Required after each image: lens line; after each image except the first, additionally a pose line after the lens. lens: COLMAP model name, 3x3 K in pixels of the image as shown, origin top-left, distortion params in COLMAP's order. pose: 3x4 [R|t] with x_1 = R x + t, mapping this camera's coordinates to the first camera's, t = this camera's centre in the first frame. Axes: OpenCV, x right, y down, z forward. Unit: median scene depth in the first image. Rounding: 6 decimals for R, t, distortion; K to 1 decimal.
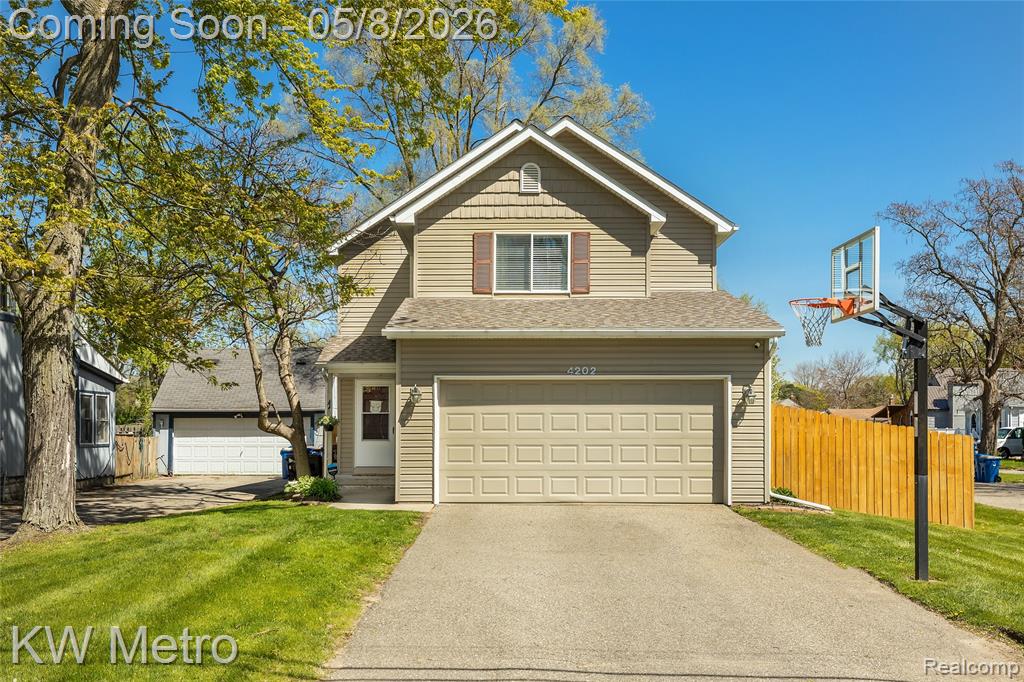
lens RADIAL K [[1048.8, 0, 512.0], [0, 1048.8, 341.0], [0, 0, 1]] dist [0.116316, 0.000893]
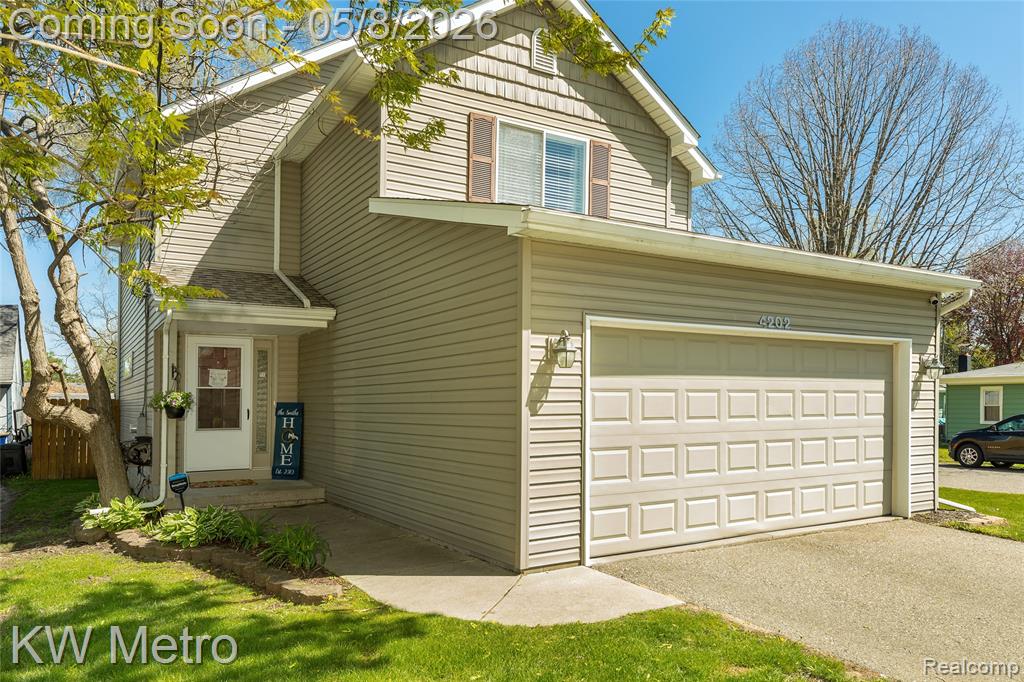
lens RADIAL K [[716.6, 0, 514.9], [0, 716.6, 351.3], [0, 0, 1]] dist [0.043552, -0.001072]
pose [[0.848858, 0.033690, 0.527546, -0.243815], [-0.041543, 0.999132, 0.003039, 0.042581], [-0.526986, -0.024495, 0.849521, 0.603404]]
